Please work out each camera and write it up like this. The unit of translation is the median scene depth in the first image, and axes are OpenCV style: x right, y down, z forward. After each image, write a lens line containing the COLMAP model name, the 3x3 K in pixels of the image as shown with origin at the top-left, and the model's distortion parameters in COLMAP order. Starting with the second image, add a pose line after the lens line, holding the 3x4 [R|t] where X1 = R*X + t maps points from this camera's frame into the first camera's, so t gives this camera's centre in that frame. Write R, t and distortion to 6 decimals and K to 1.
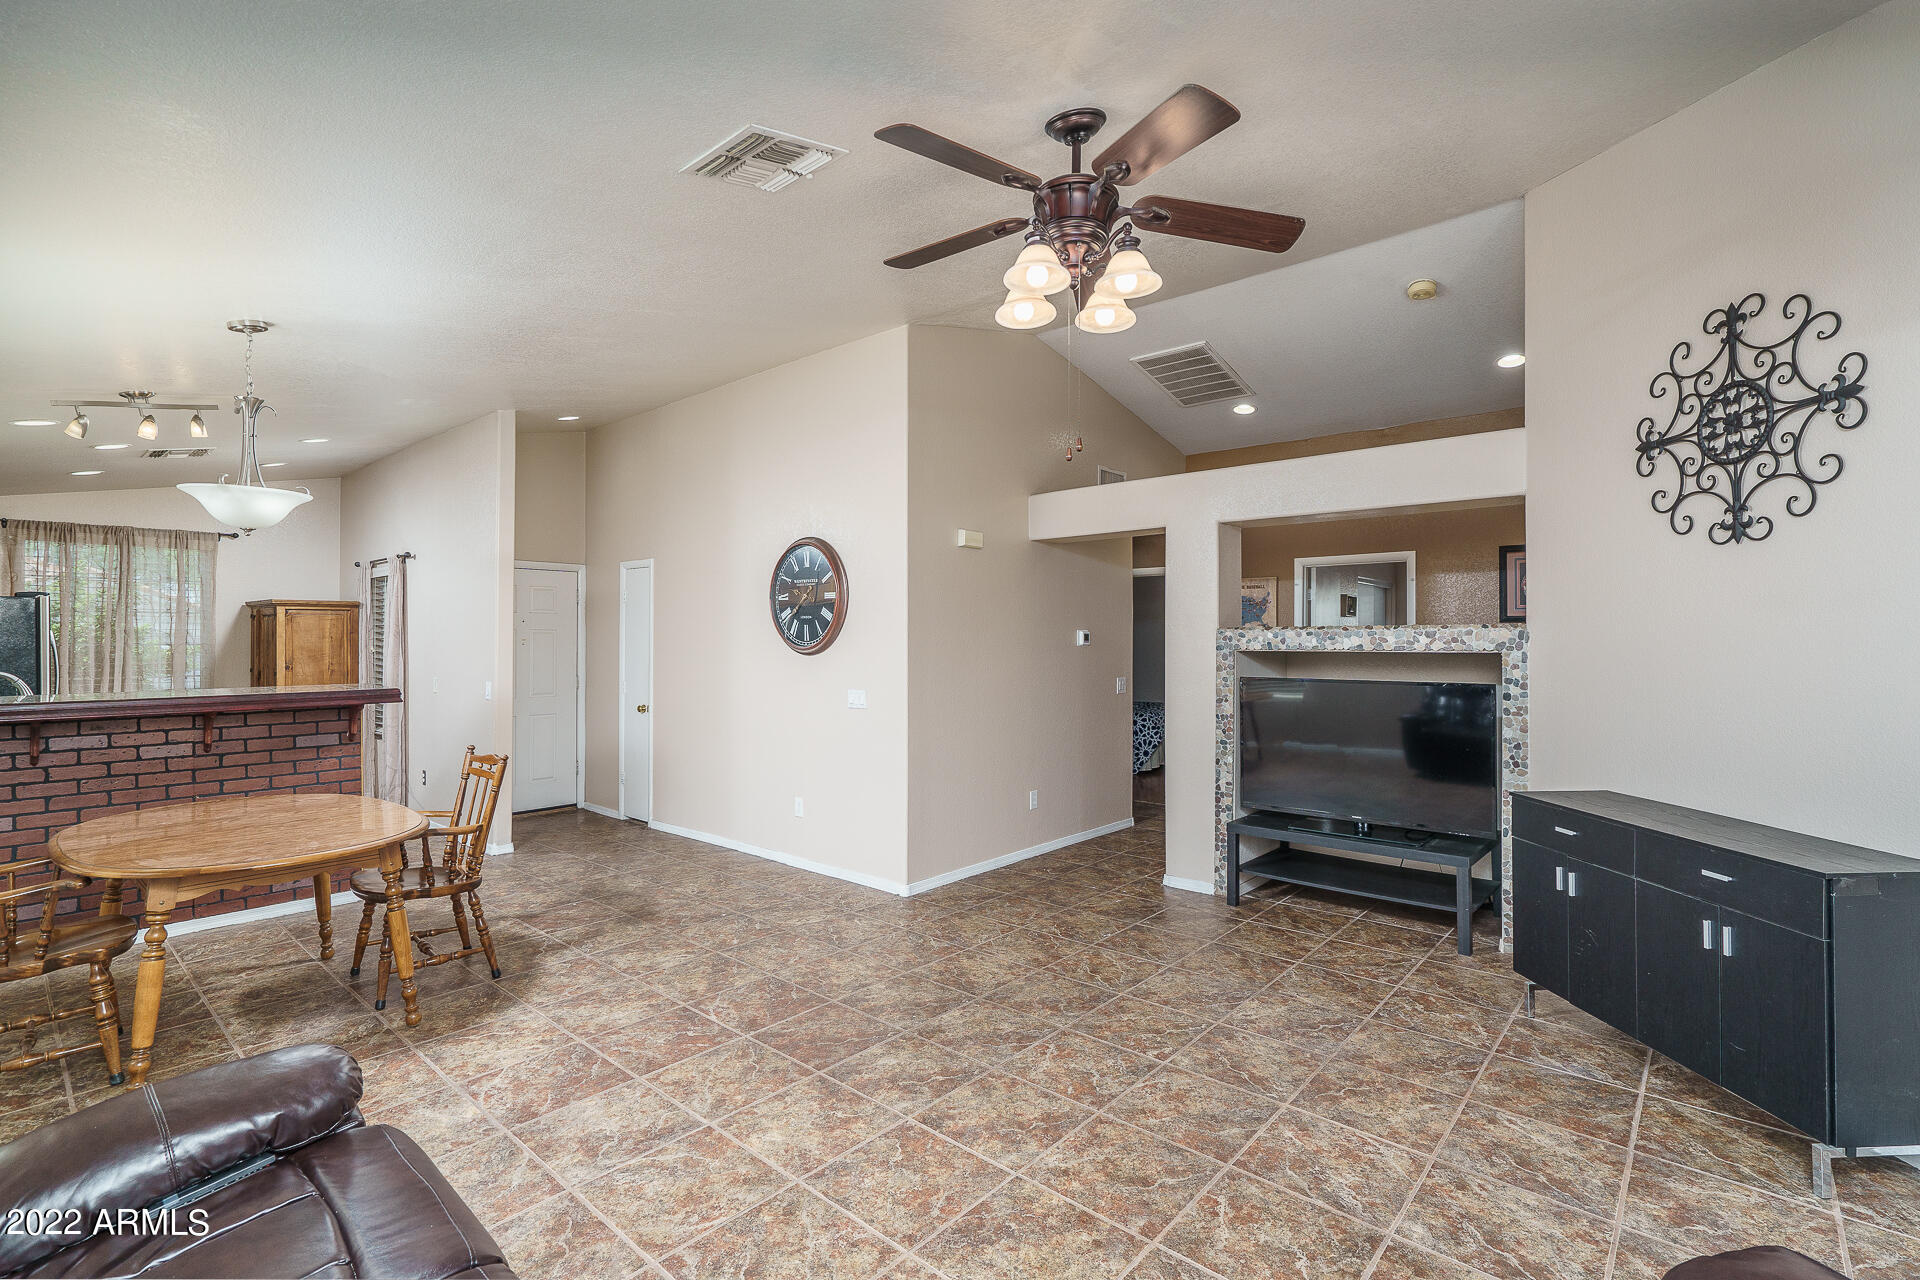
lens RADIAL K [[878.3, 0, 965.2], [0, 878.3, 632.9], [0, 0, 1]] dist [-0.012661, 0.002473]
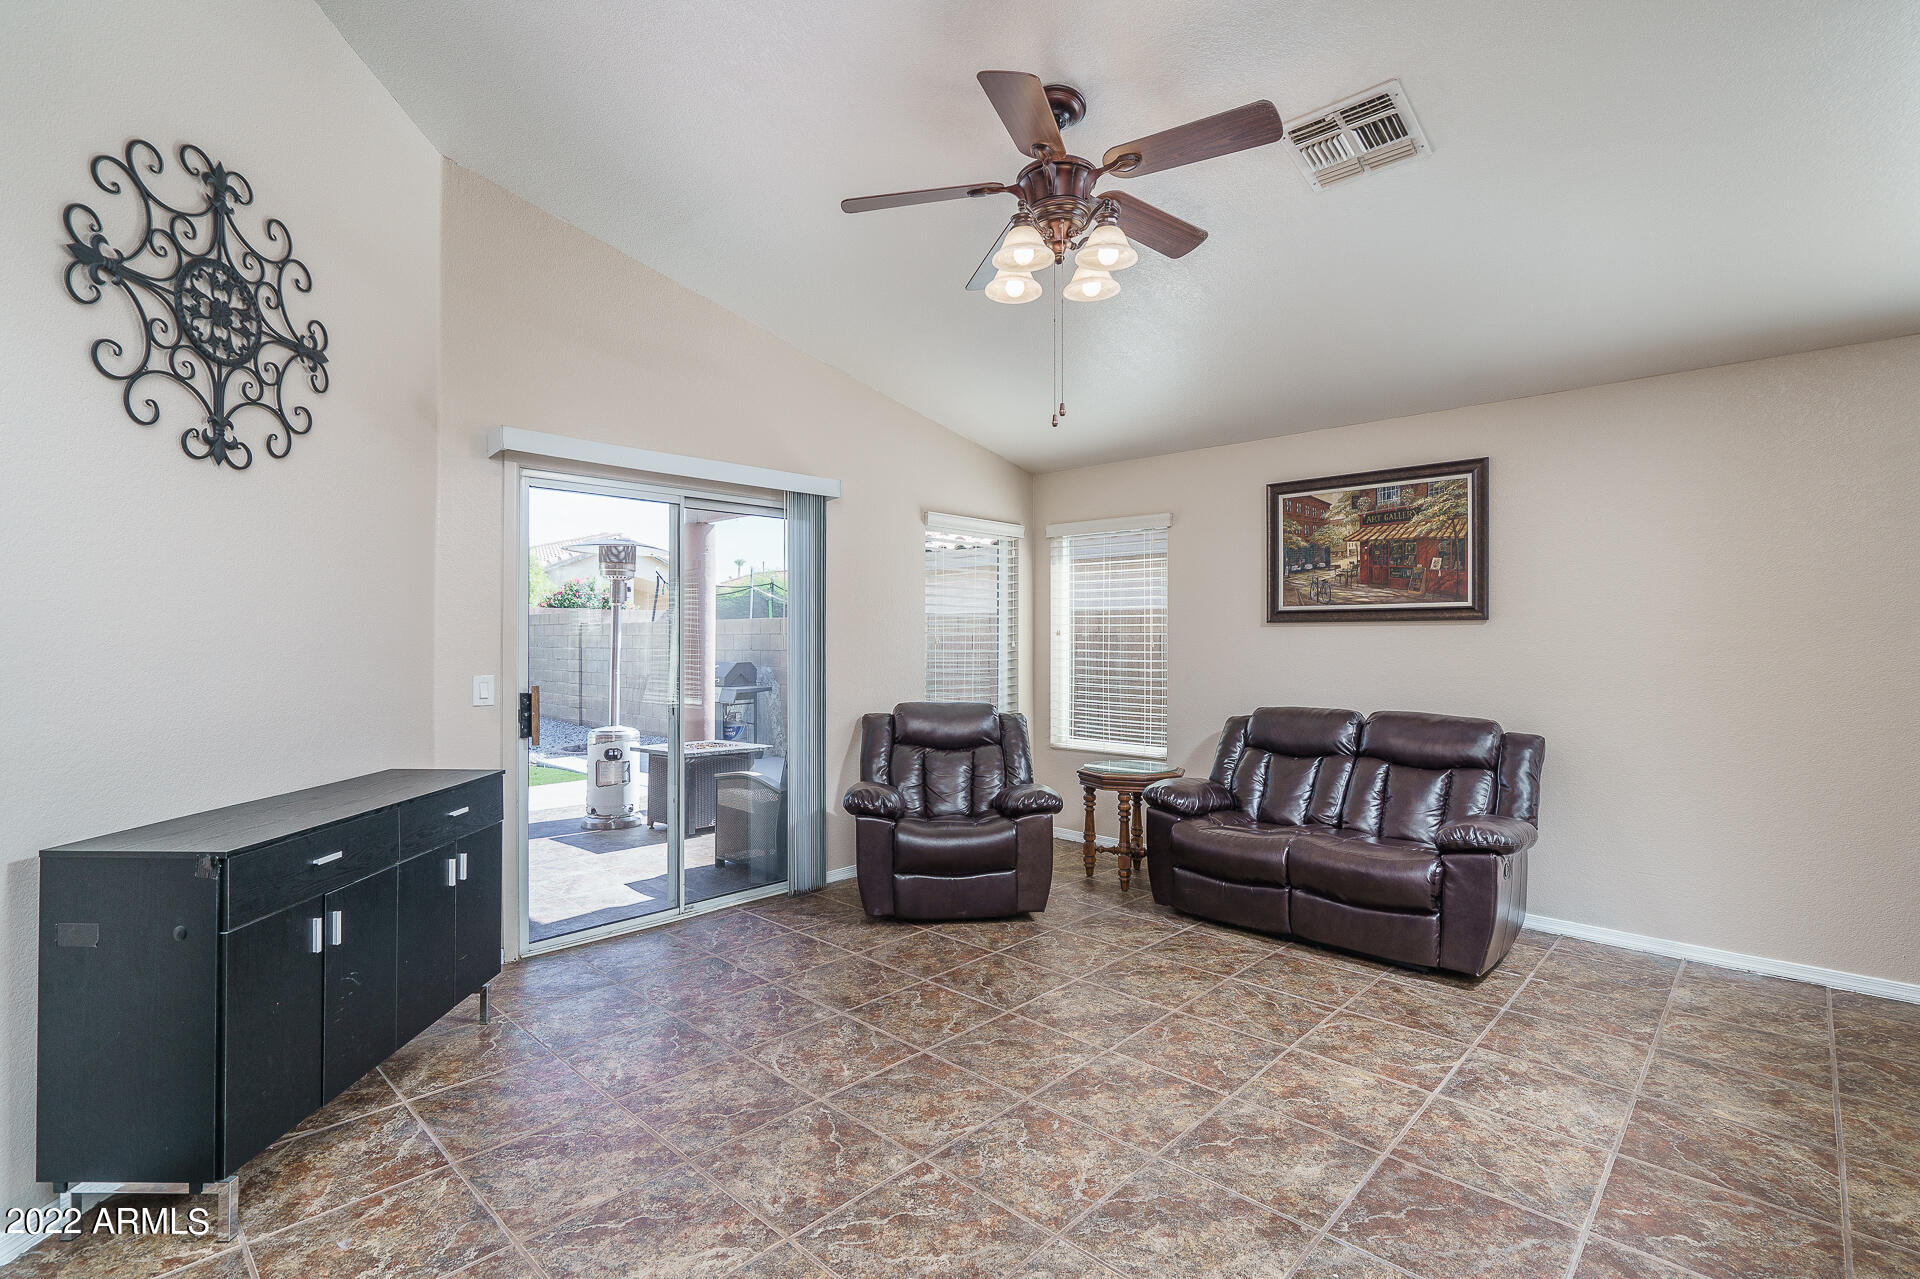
lens RADIAL K [[878.3, 0, 943.0], [0, 878.3, 642.5], [0, 0, 1]] dist [-0.012661, 0.002473]
pose [[-0.998440, -0.003878, 0.055699, 0.168513], [-0.004157, 0.999979, -0.004897, 0.059488], [-0.055679, -0.005121, -0.998436, 1.697727]]
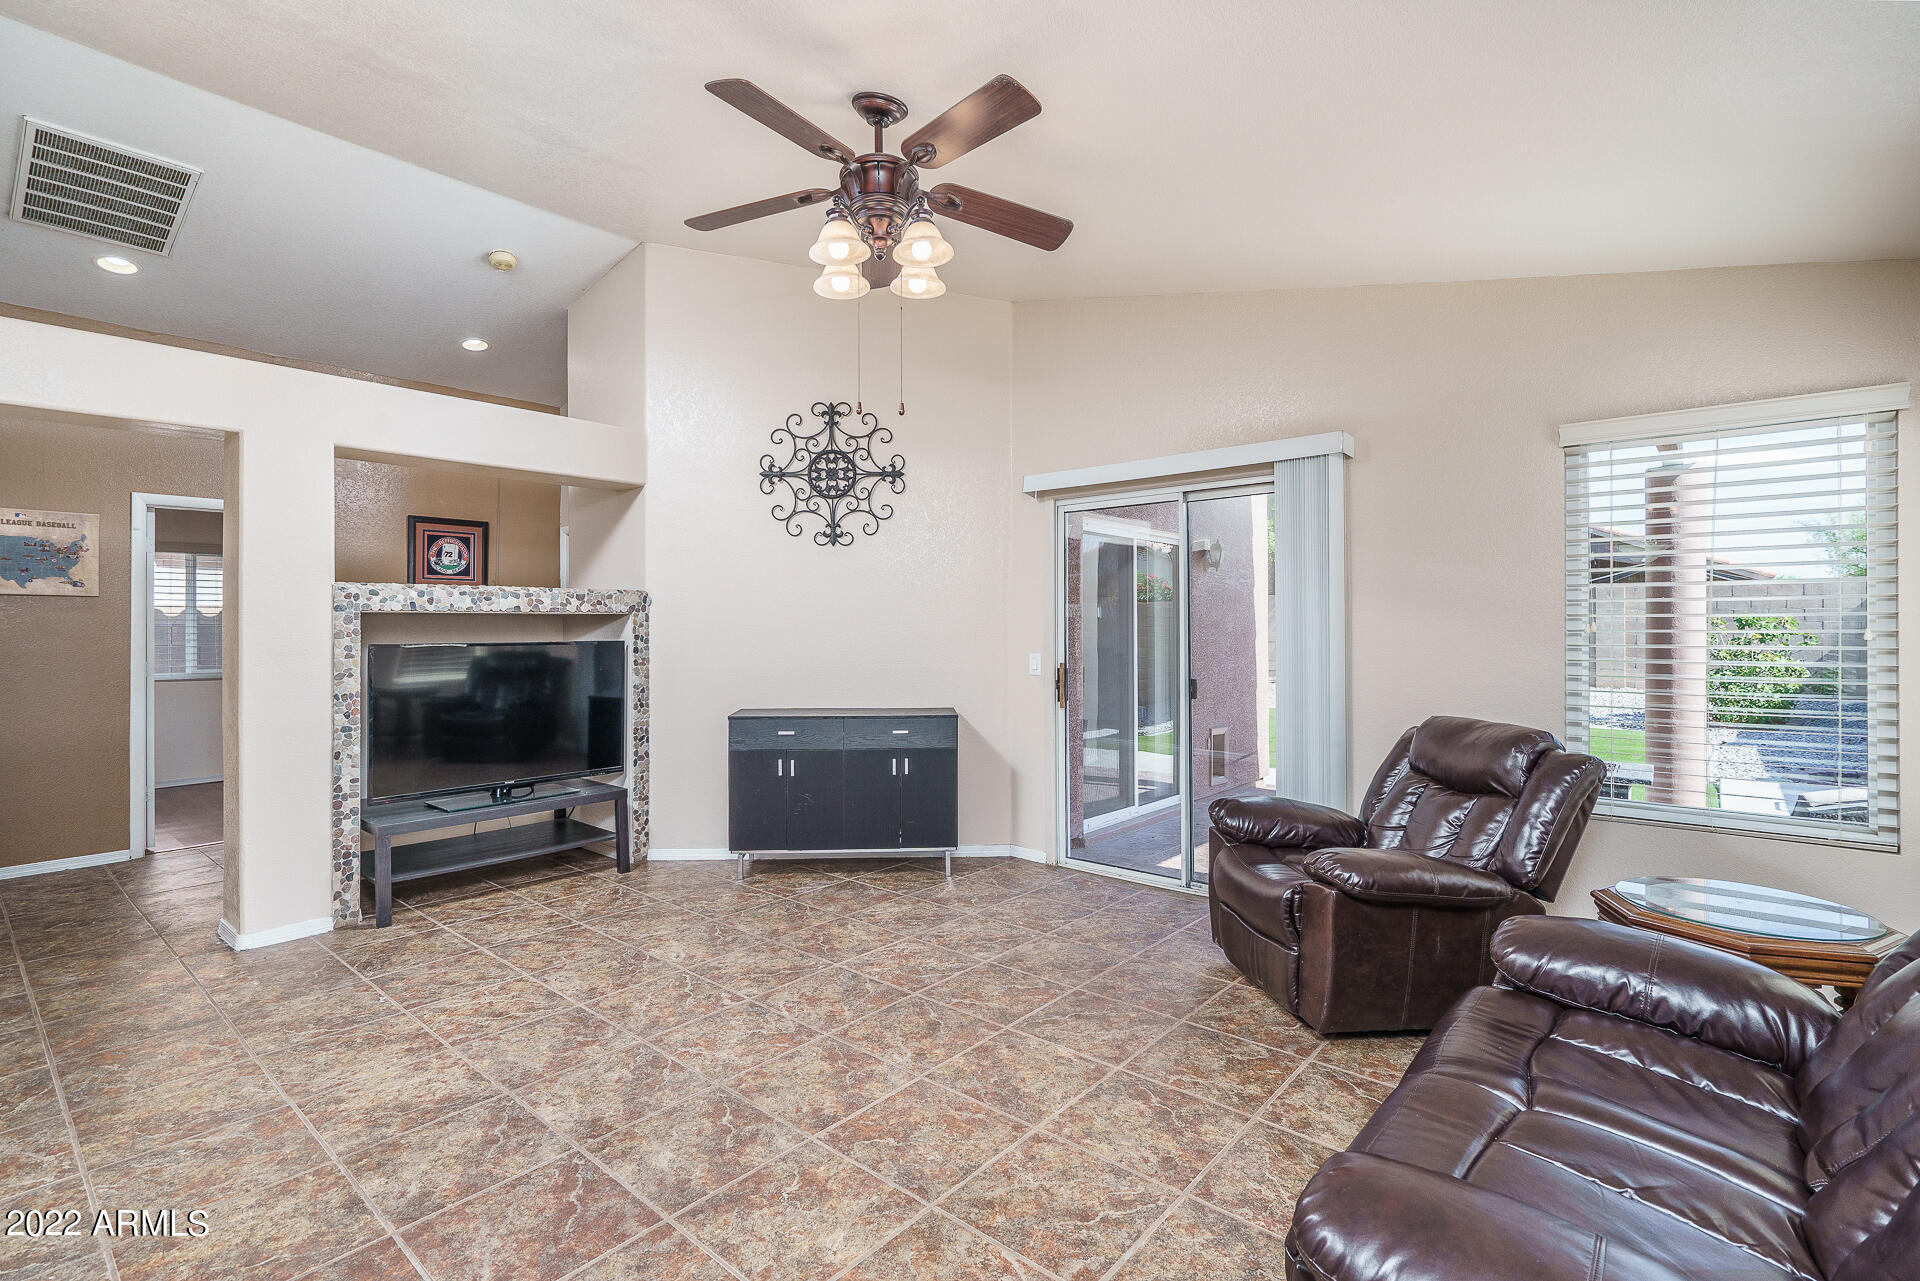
lens RADIAL K [[878.3, 0, 951.8], [0, 878.3, 636.4], [0, 0, 1]] dist [-0.012661, 0.002473]
pose [[-0.007321, -0.014698, 0.999865, -0.789525], [-0.004981, 0.999880, 0.014662, 0.044106], [-0.999961, -0.004873, -0.007393, 0.753346]]
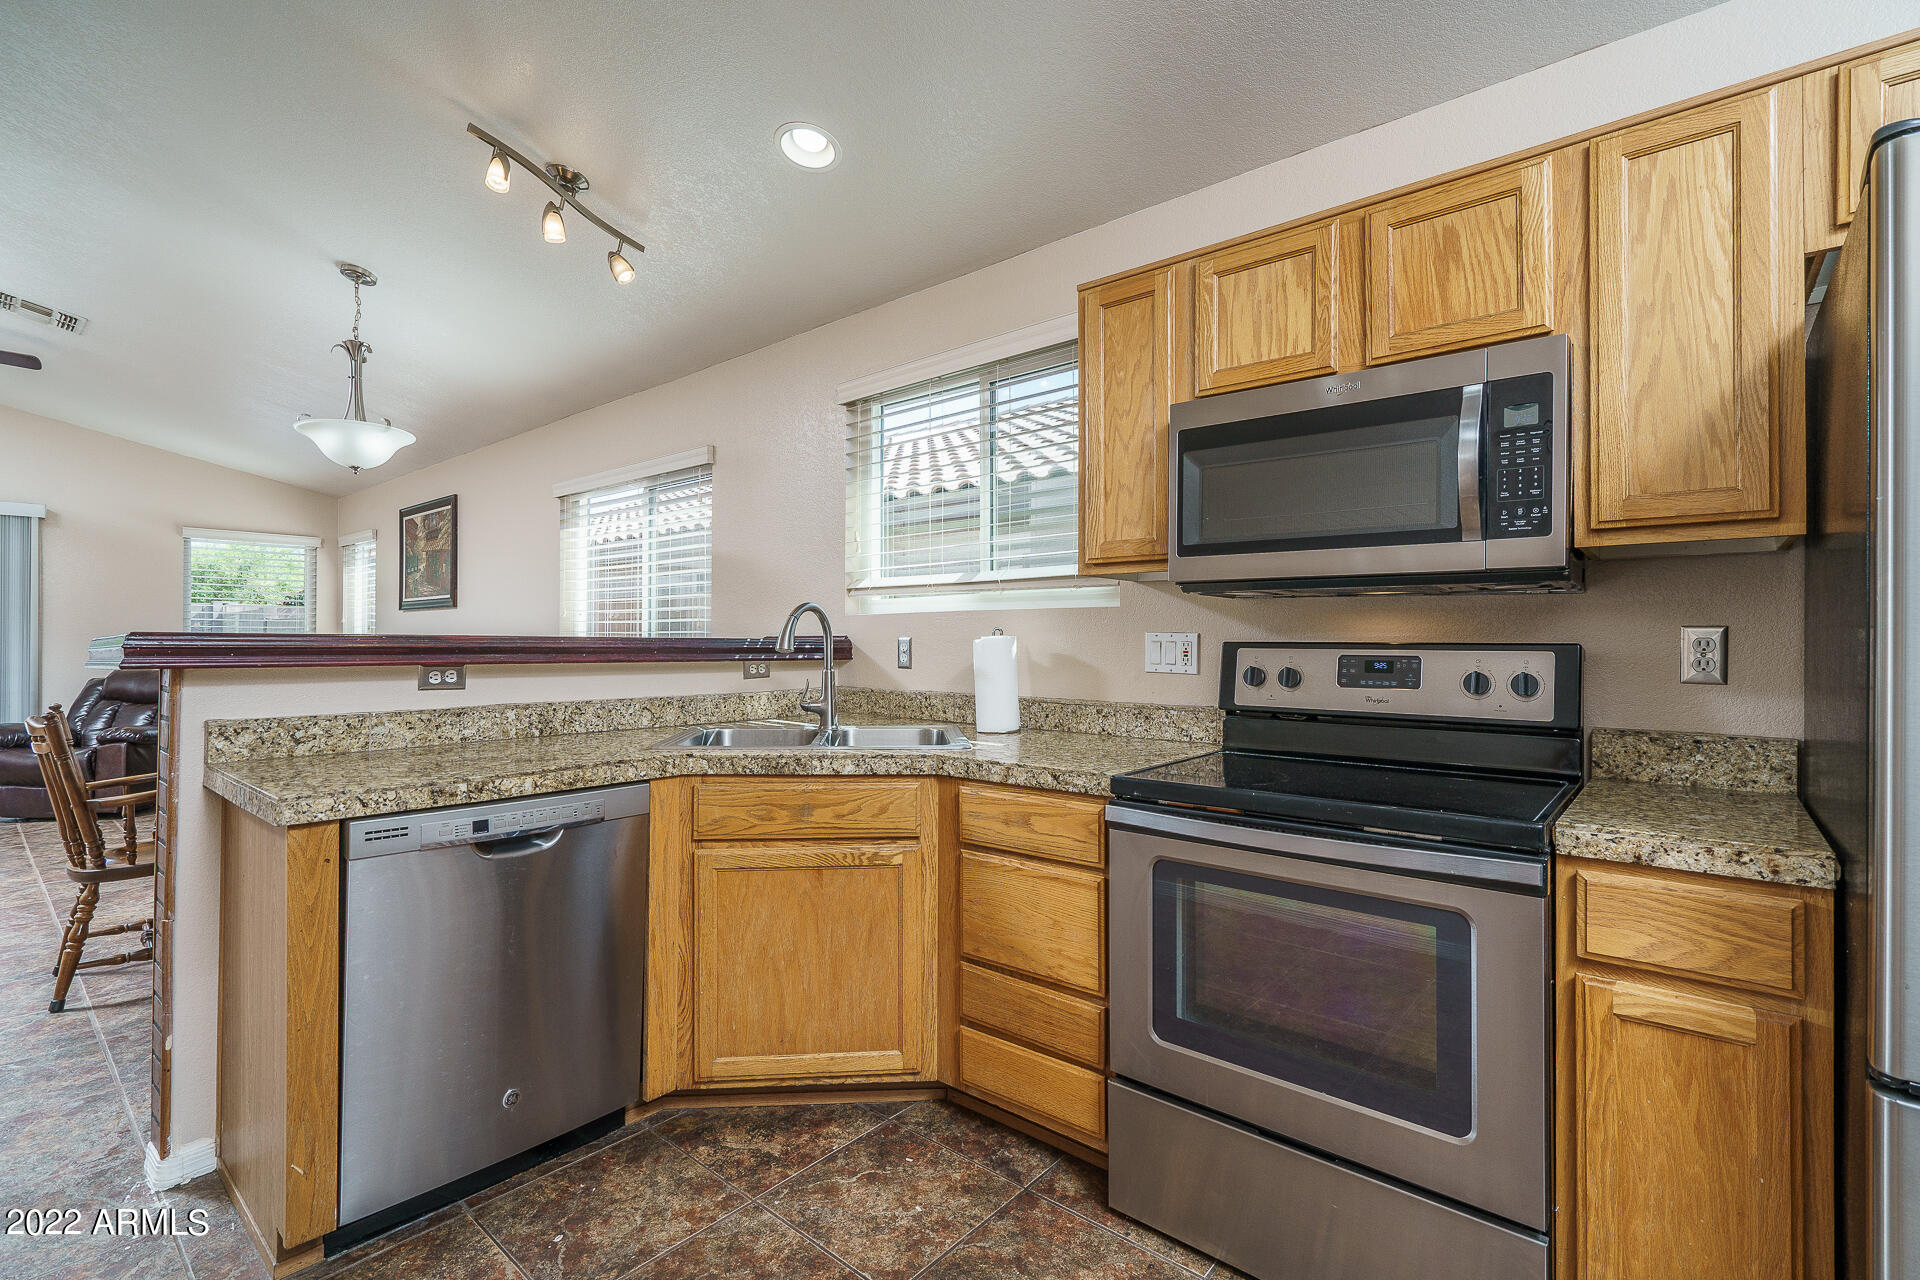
lens RADIAL K [[879.2, 0, 965.3], [0, 879.2, 638.4], [0, 0, 1]] dist [0.001695, 0.000886]
pose [[-0.999999, -0.000637, 0.001352, -1.730919], [-0.000653, 0.999930, -0.011798, 0.107627], [-0.001345, -0.011799, -0.999929, 2.253864]]
